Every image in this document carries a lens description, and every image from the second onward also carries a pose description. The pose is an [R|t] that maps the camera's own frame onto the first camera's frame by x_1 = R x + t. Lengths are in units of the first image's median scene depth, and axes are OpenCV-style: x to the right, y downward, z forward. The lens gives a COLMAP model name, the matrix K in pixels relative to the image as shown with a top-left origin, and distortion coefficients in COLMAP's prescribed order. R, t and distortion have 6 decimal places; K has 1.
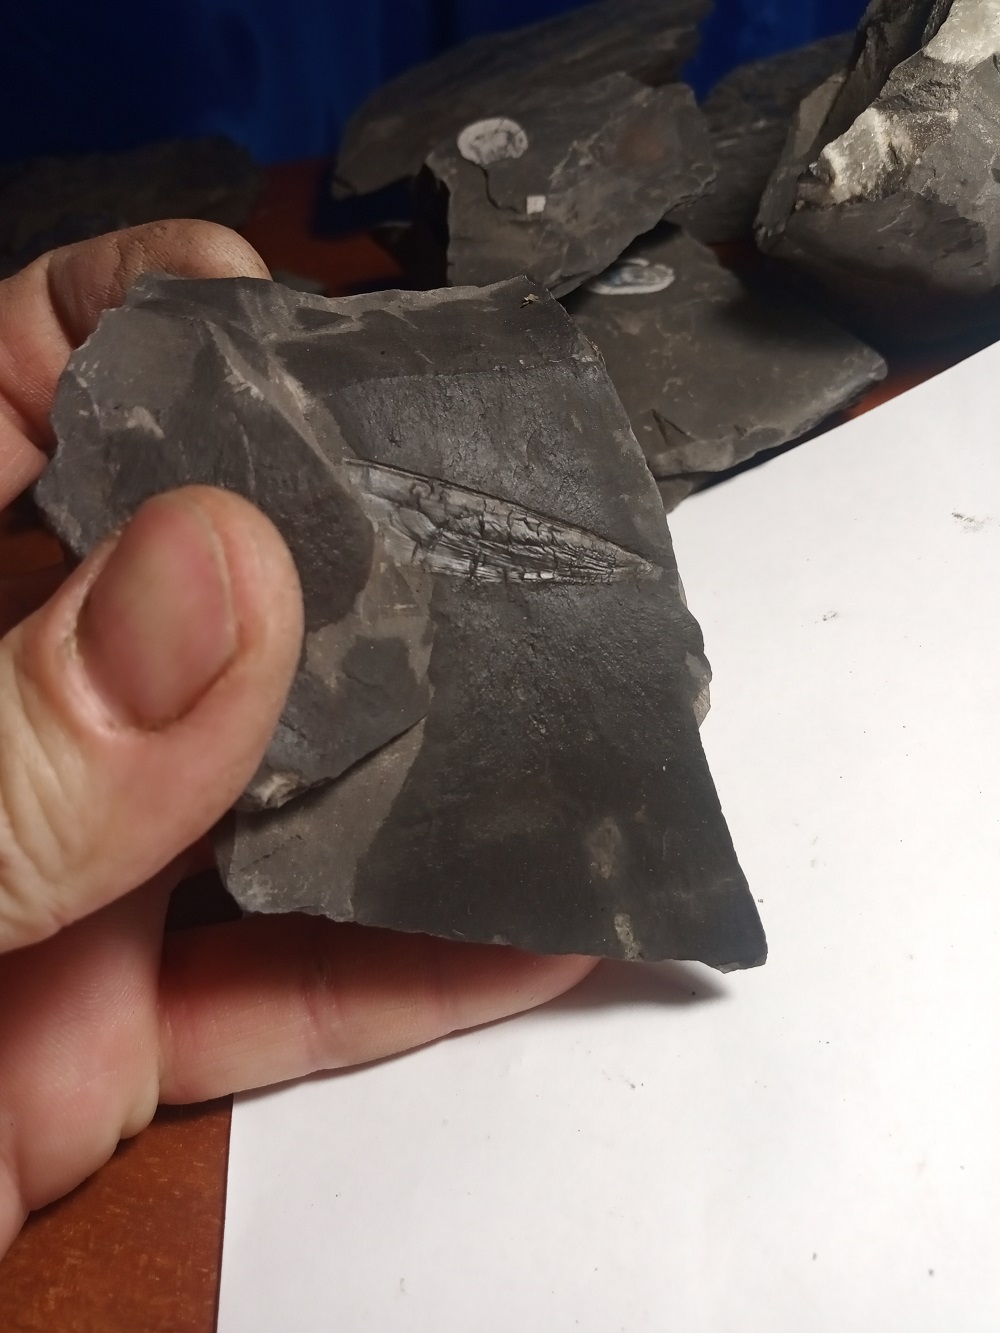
lens RADIAL K [[1044.7, 0, 500.0], [0, 1044.7, 666.5], [0, 0, 1]] dist [-0.034499, 0.014035]
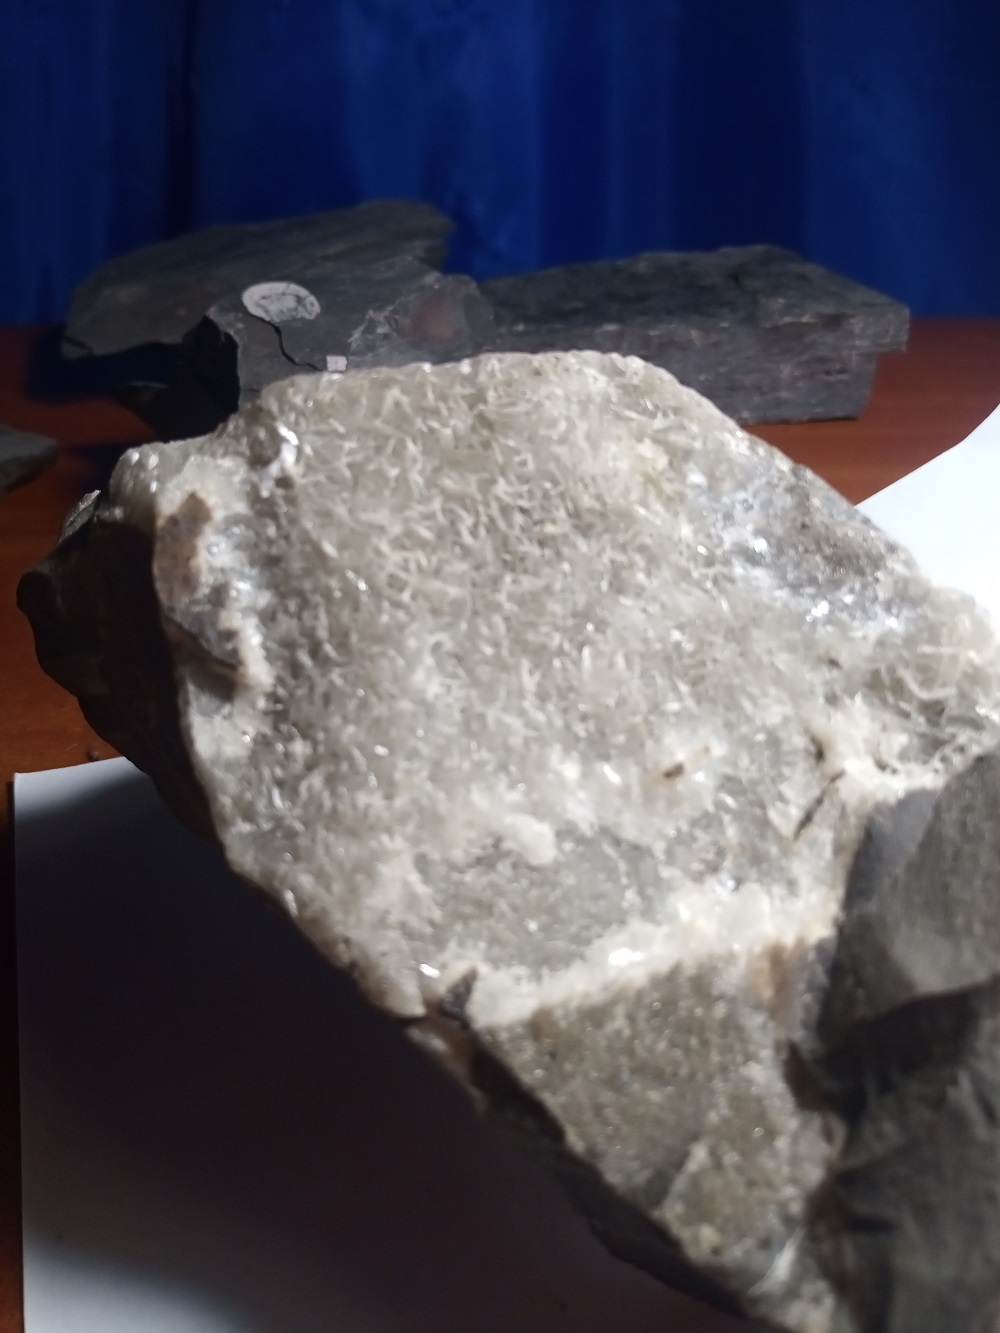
lens RADIAL K [[1044.7, 0, 500.0], [0, 1044.7, 666.5], [0, 0, 1]] dist [-0.034499, 0.014035]
pose [[0.950569, 0.021119, 0.309795, -0.108374], [0.039764, 0.981191, -0.188900, 0.015240], [-0.307957, 0.191881, 0.931850, 0.107345]]
